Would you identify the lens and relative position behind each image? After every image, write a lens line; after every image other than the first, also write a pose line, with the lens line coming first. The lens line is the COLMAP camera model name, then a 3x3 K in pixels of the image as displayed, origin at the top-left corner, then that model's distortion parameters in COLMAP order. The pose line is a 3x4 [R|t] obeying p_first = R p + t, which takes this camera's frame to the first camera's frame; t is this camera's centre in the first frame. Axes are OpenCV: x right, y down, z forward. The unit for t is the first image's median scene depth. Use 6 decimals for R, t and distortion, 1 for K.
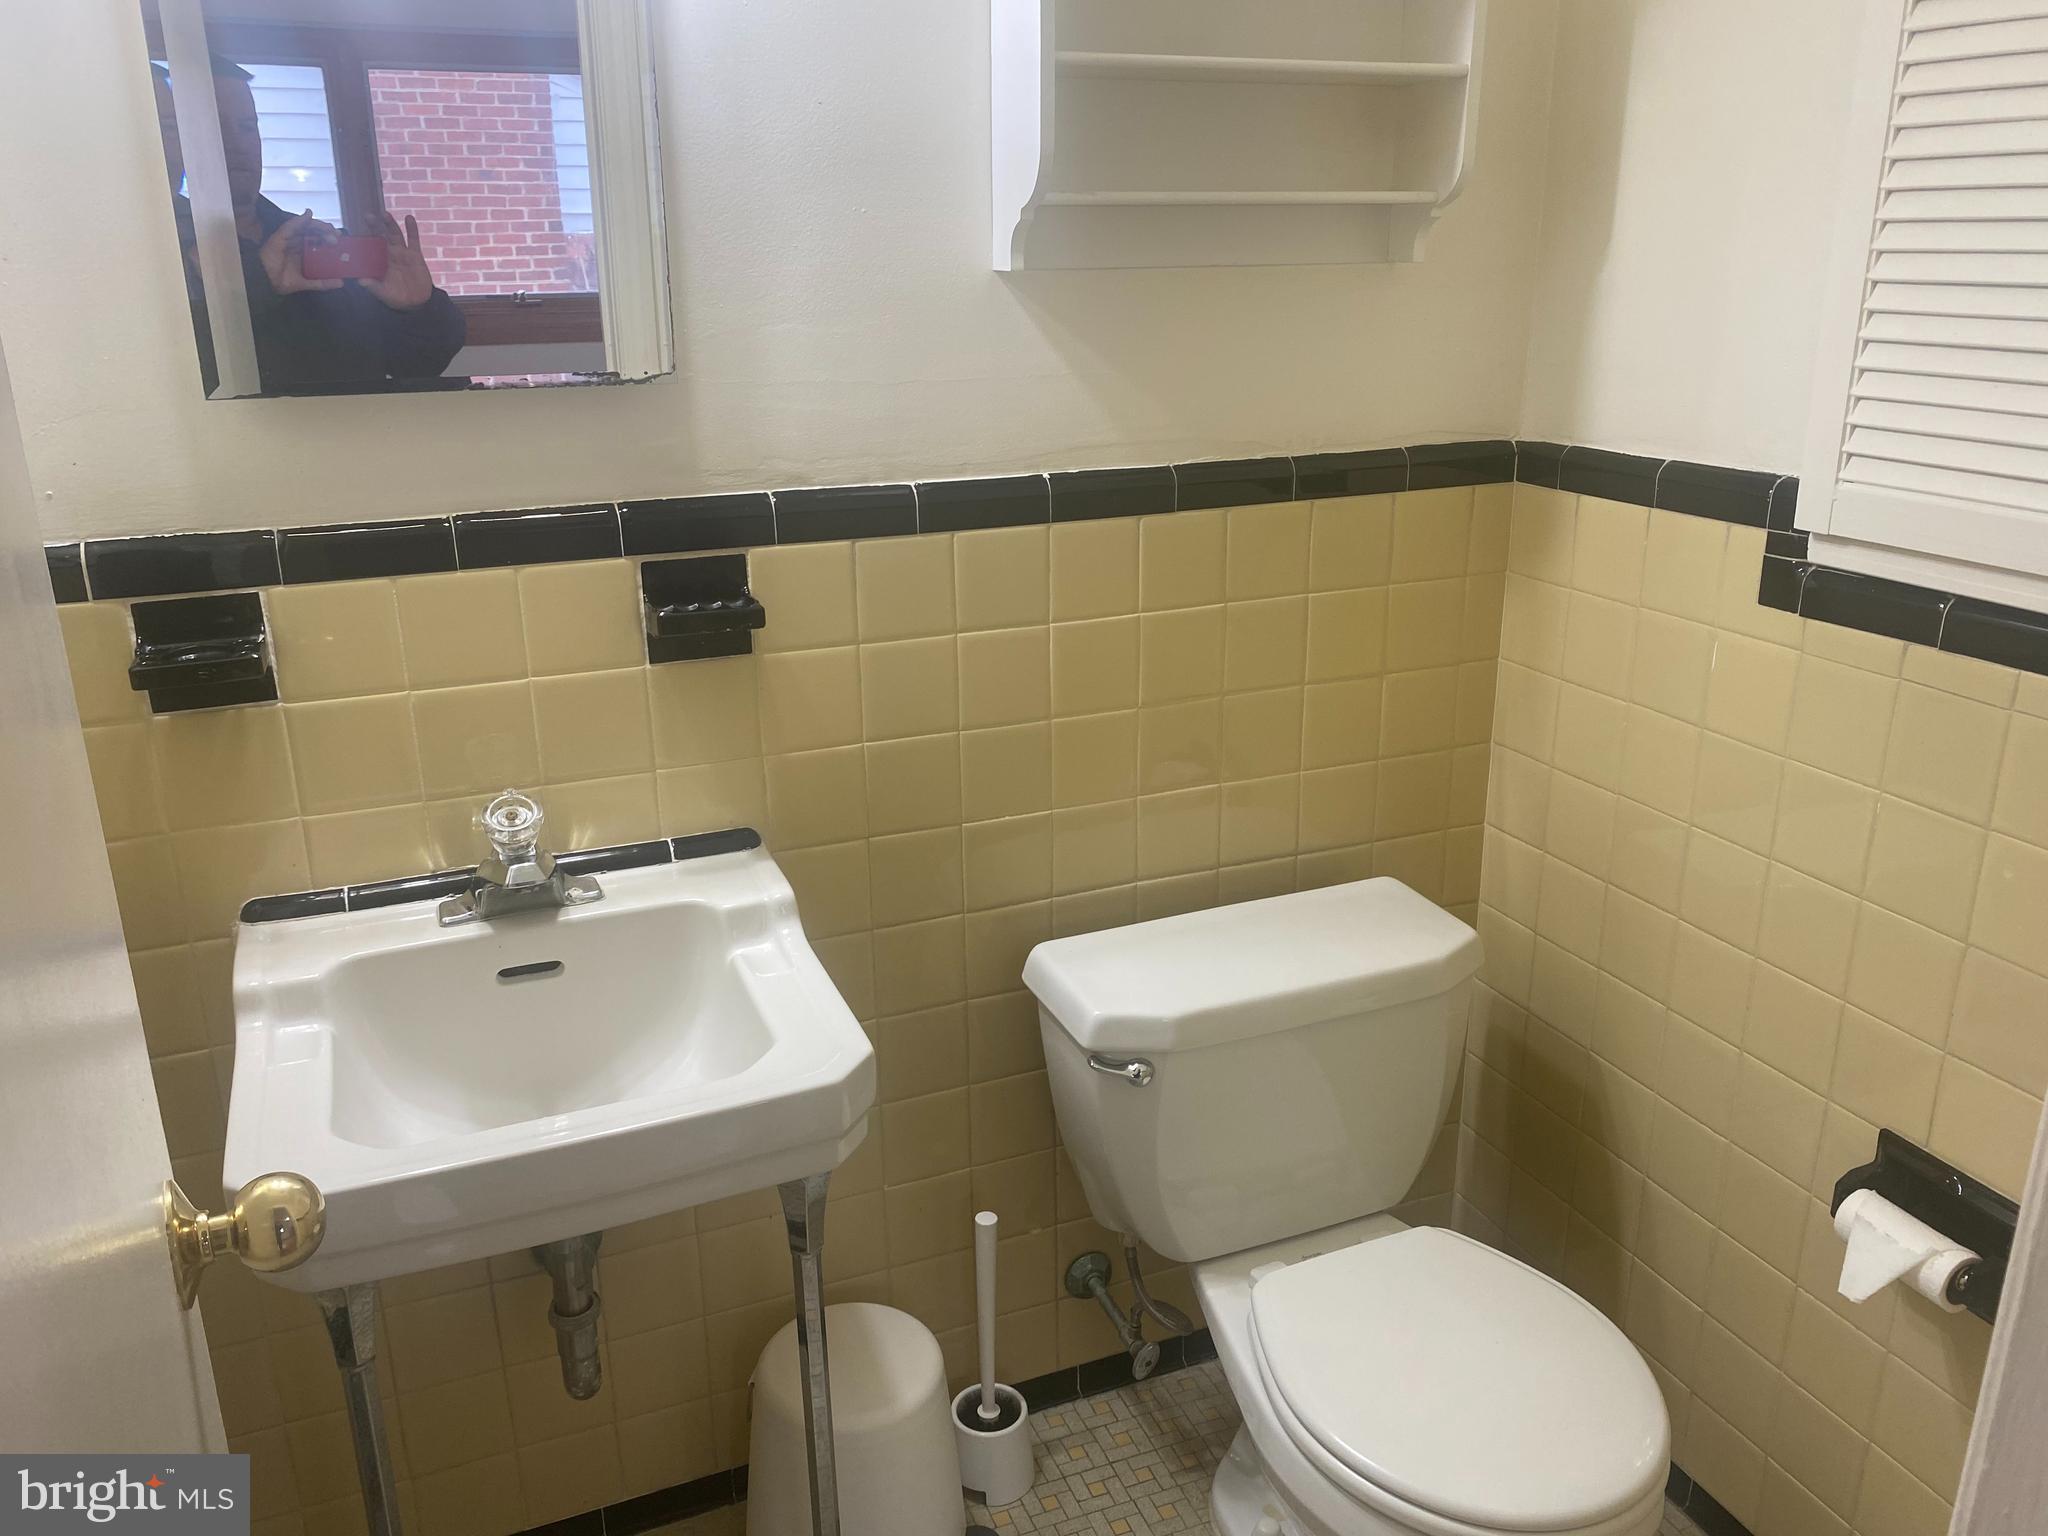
lens RADIAL K [[1572.4, 0, 1024.5], [0, 1572.4, 765.2], [0, 0, 1]] dist [0.038467, -0.039401]
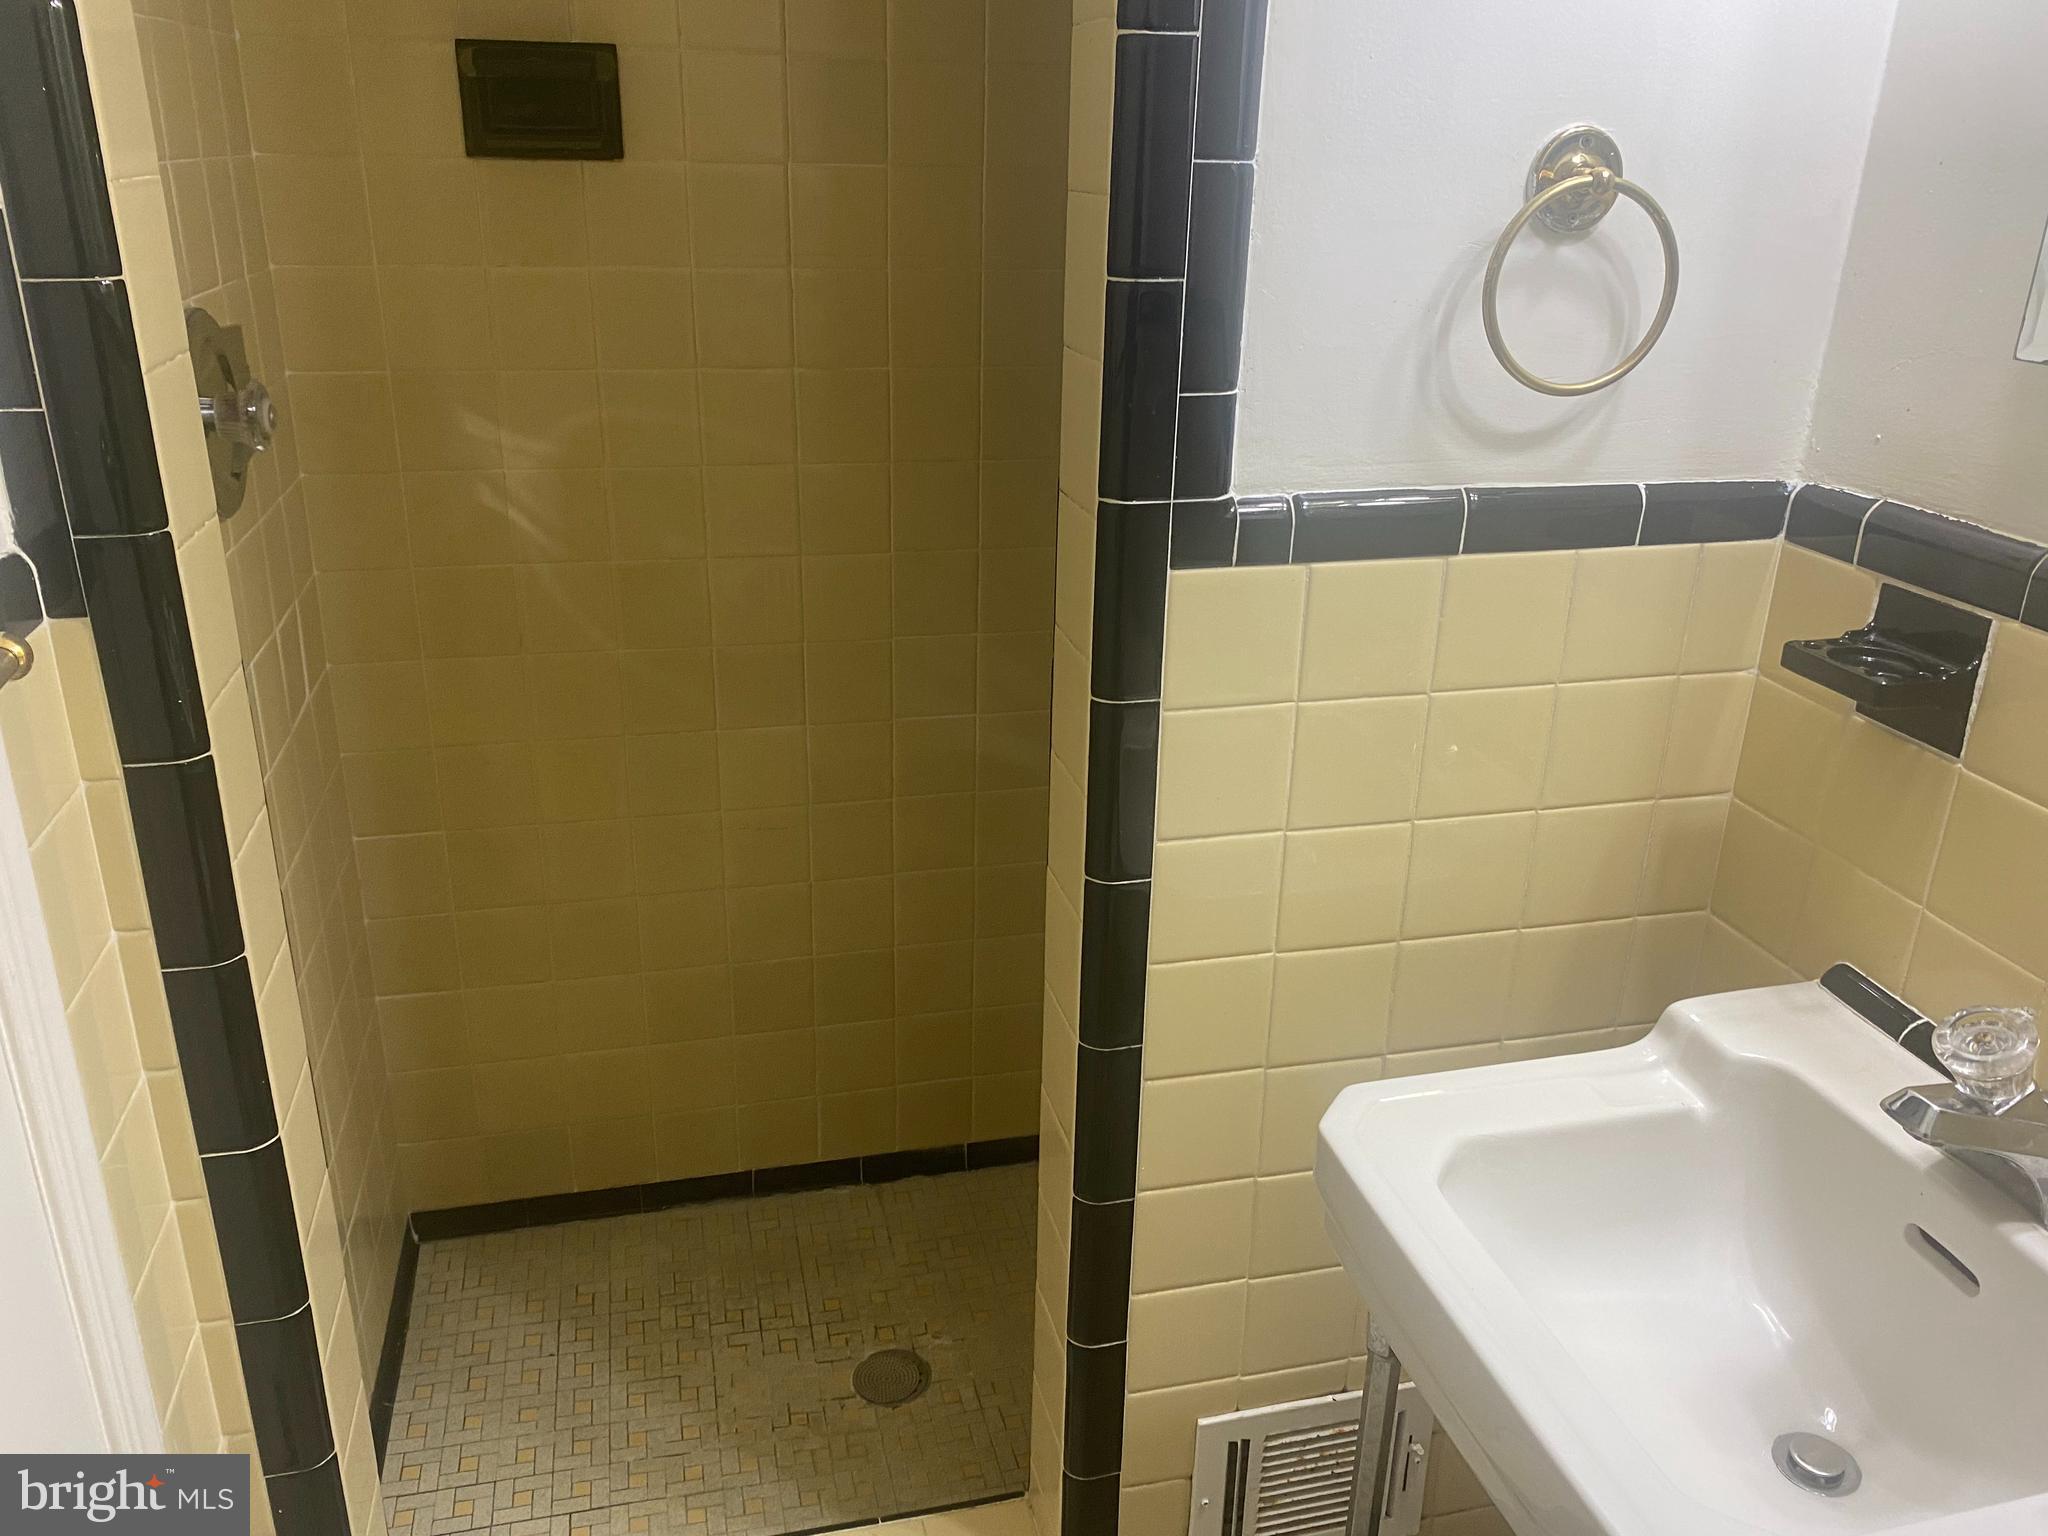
lens RADIAL K [[1572.4, 0, 1026.4], [0, 1572.4, 752.2], [0, 0, 1]] dist [0.038467, -0.039401]
pose [[-0.164417, 0.365804, -0.916054, 0.304536], [-0.340962, 0.850369, 0.400771, -0.198951], [0.925587, 0.378233, -0.015090, 0.599912]]
